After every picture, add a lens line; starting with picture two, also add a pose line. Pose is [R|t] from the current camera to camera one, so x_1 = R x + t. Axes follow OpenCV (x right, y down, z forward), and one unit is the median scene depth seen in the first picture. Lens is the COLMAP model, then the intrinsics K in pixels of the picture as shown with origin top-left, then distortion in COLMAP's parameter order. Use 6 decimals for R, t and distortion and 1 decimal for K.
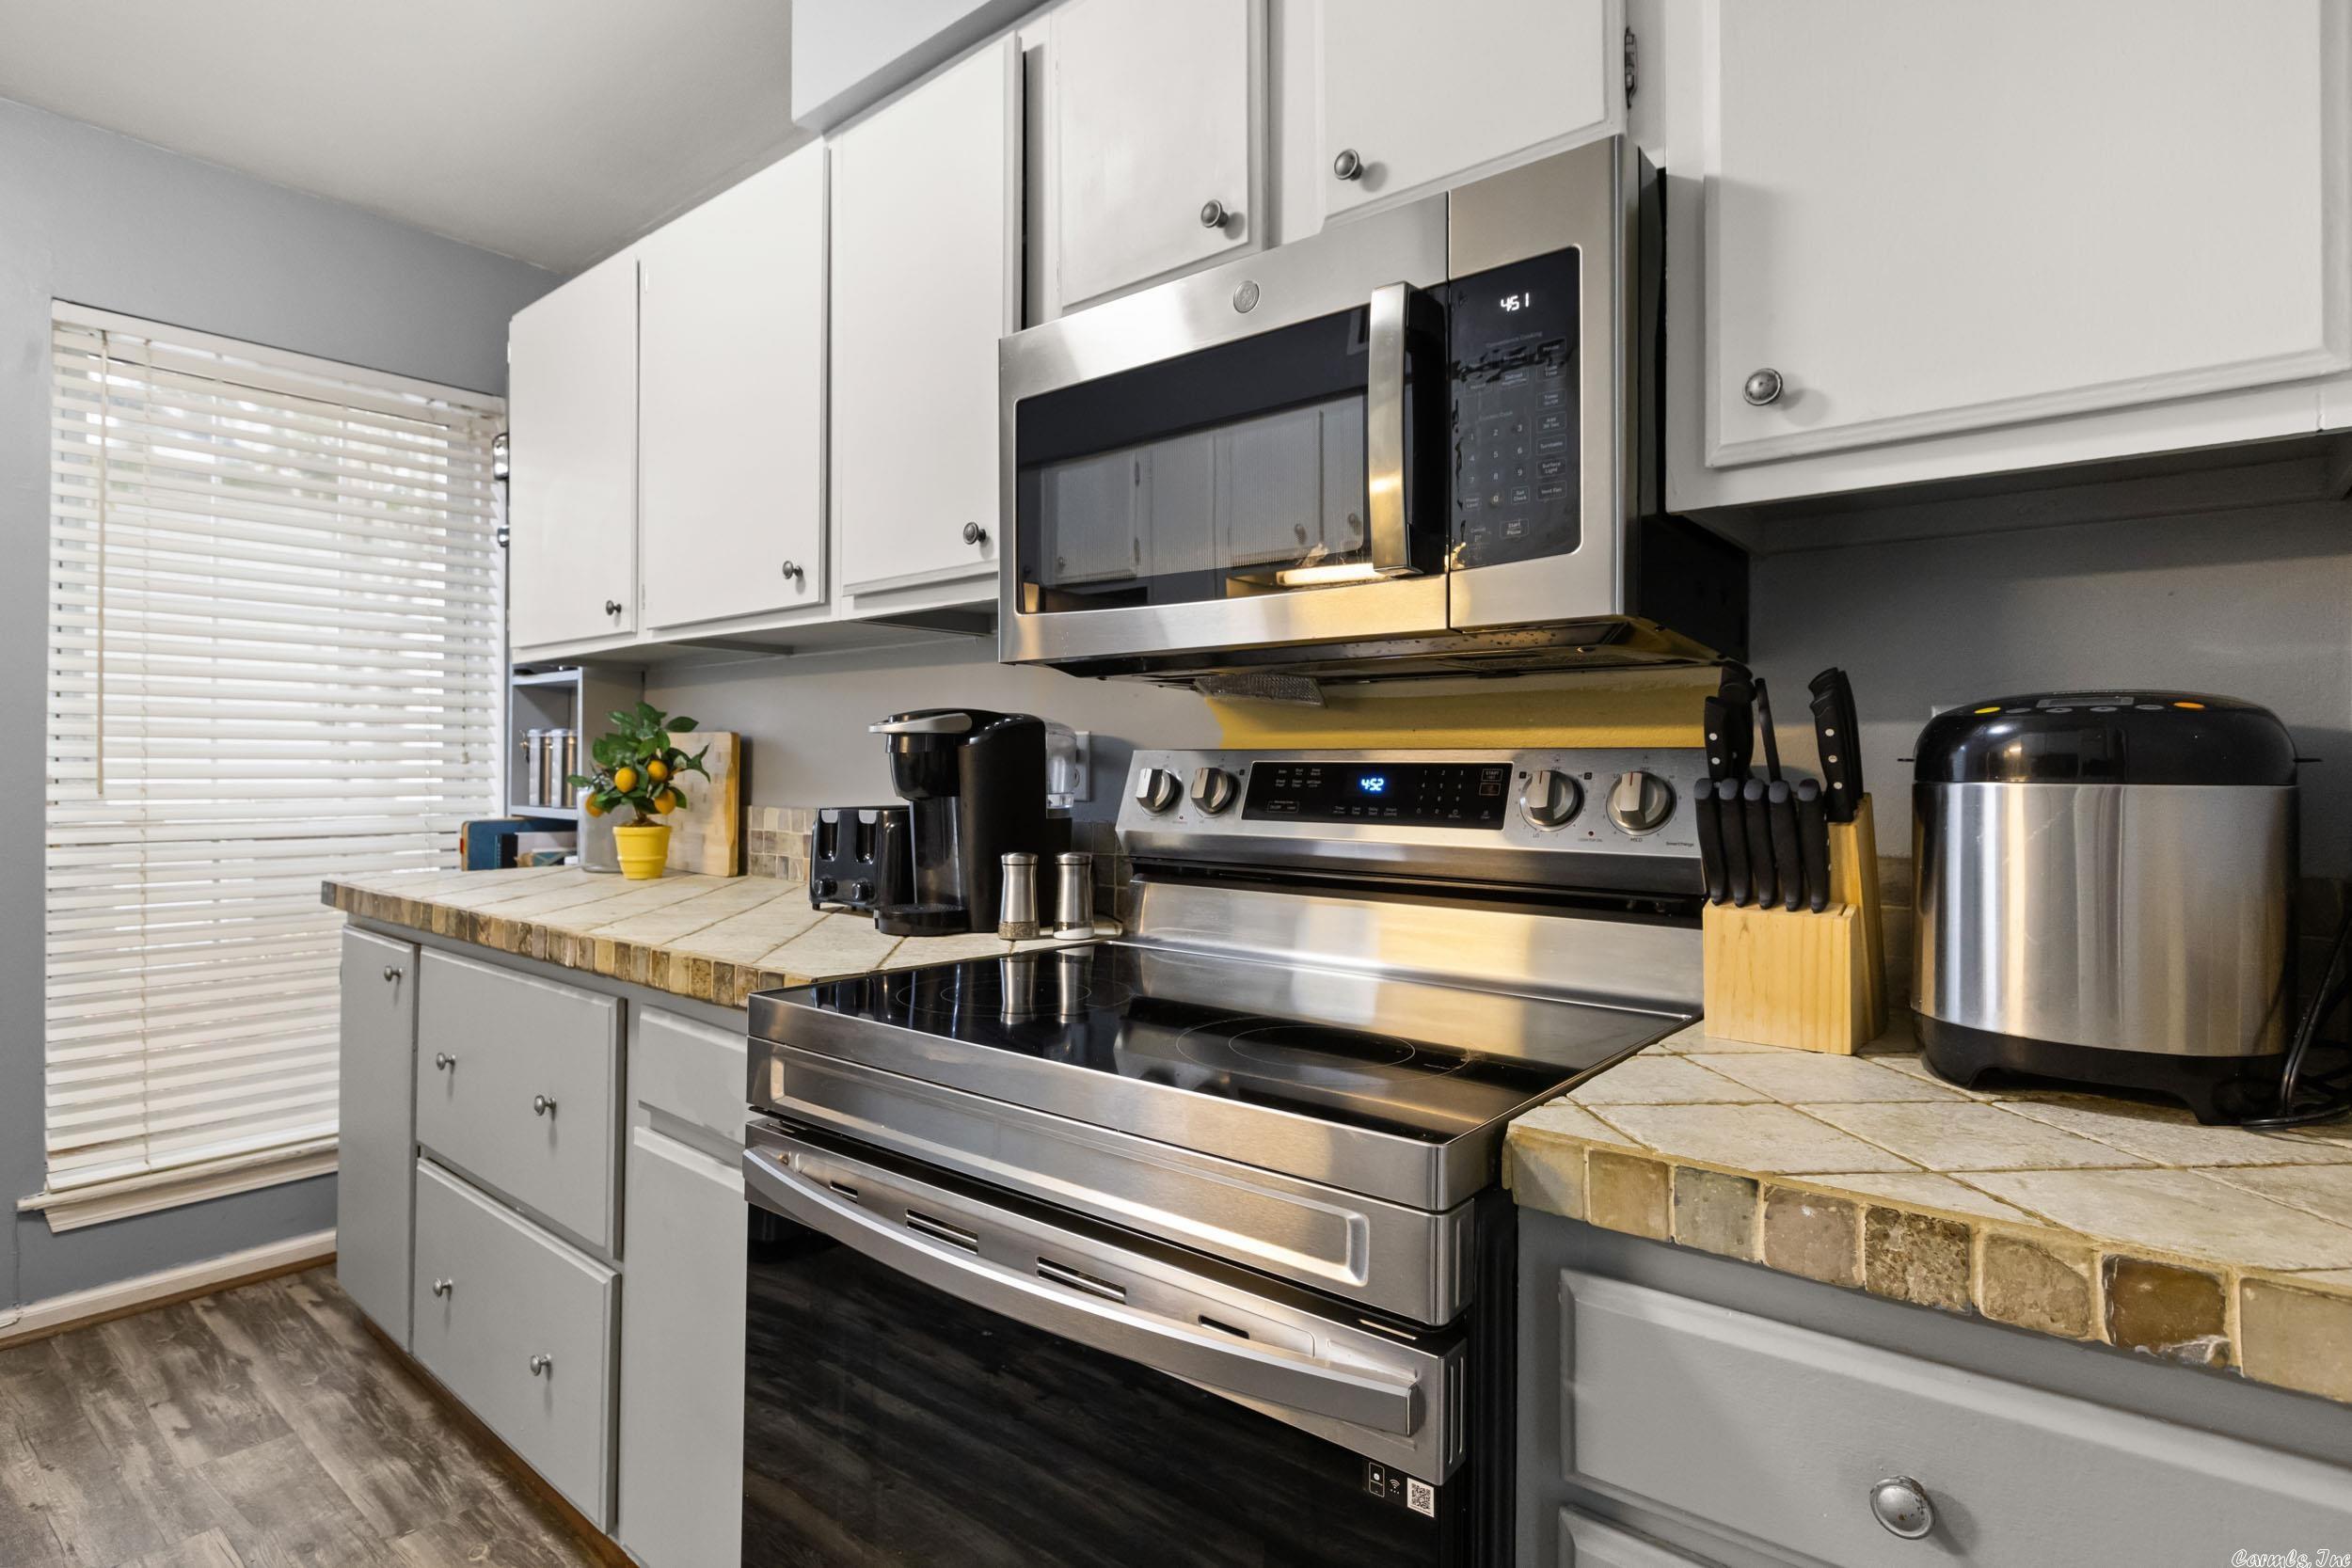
lens RADIAL K [[1199.3, 0, 1178.9], [0, 1199.3, 758.6], [0, 0, 1]] dist [0.000039, -0.002261]
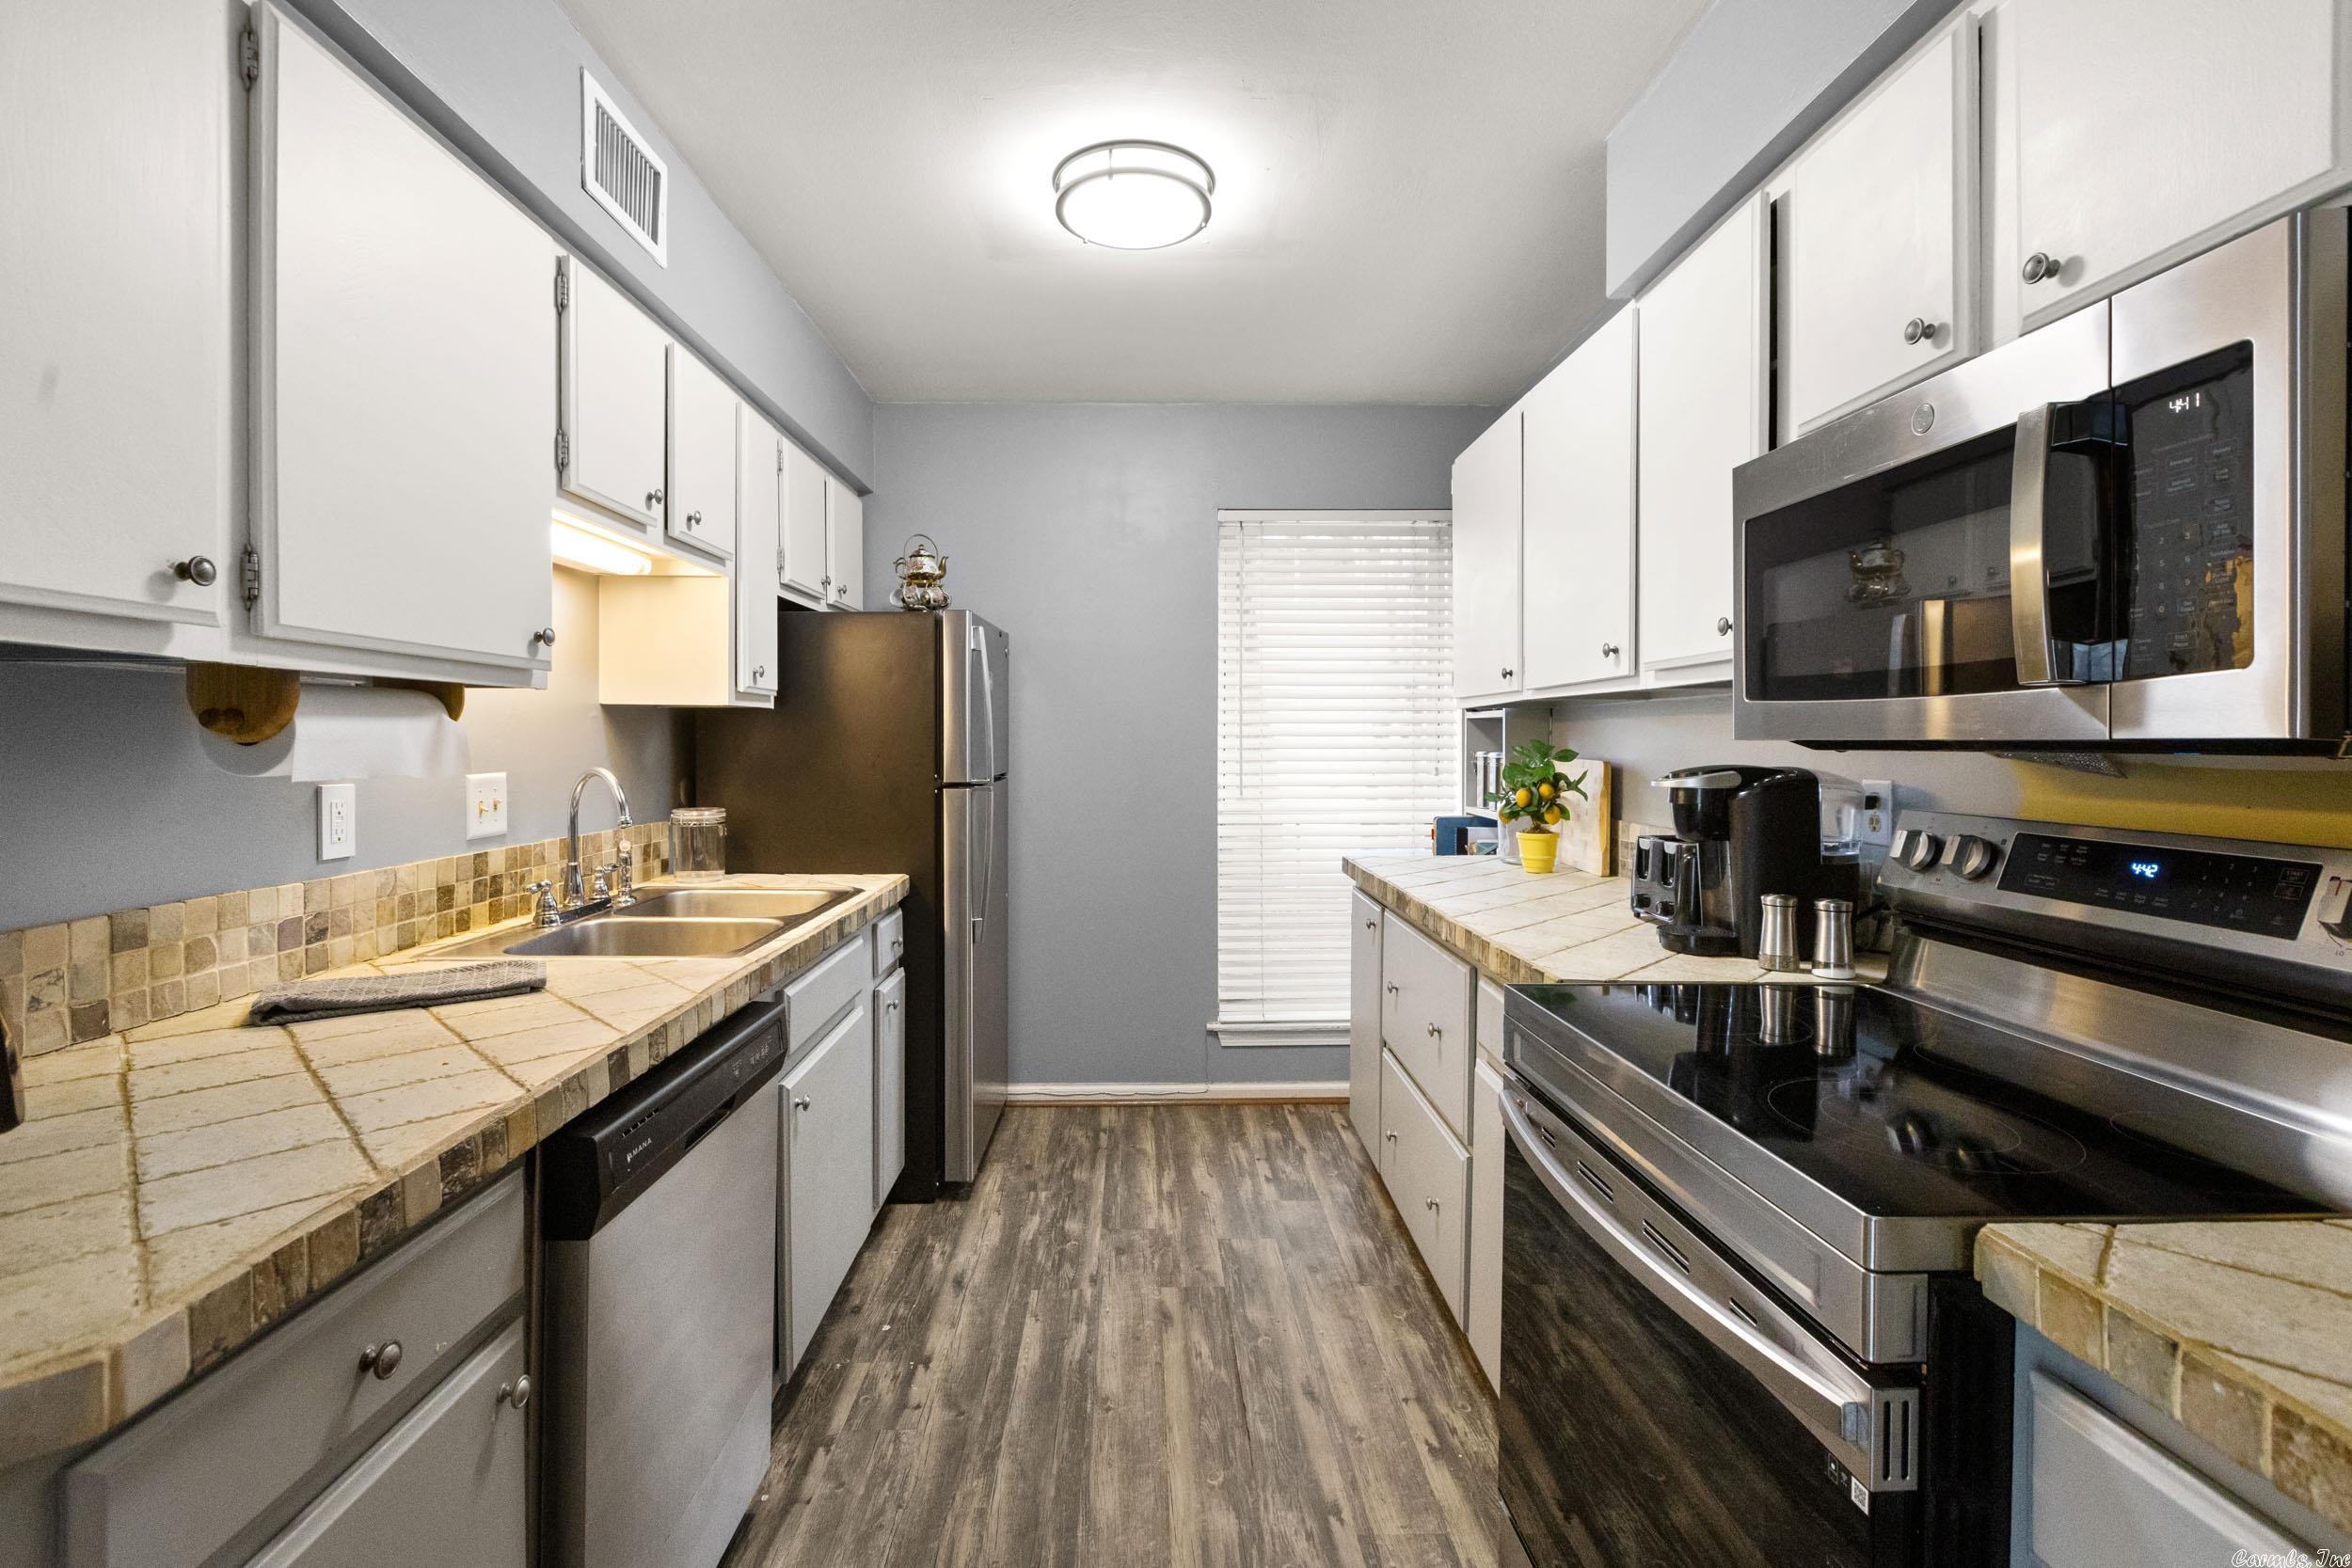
lens RADIAL K [[1080.6, 0, 1166.4], [0, 1080.6, 743.6], [0, 0, 1]] dist [-0.000285, -0.000212]
pose [[0.655585, 0.001489, -0.755120, 0.249877], [0.008962, 0.999912, 0.009752, -0.077664], [0.755068, -0.013161, 0.655514, -0.115131]]
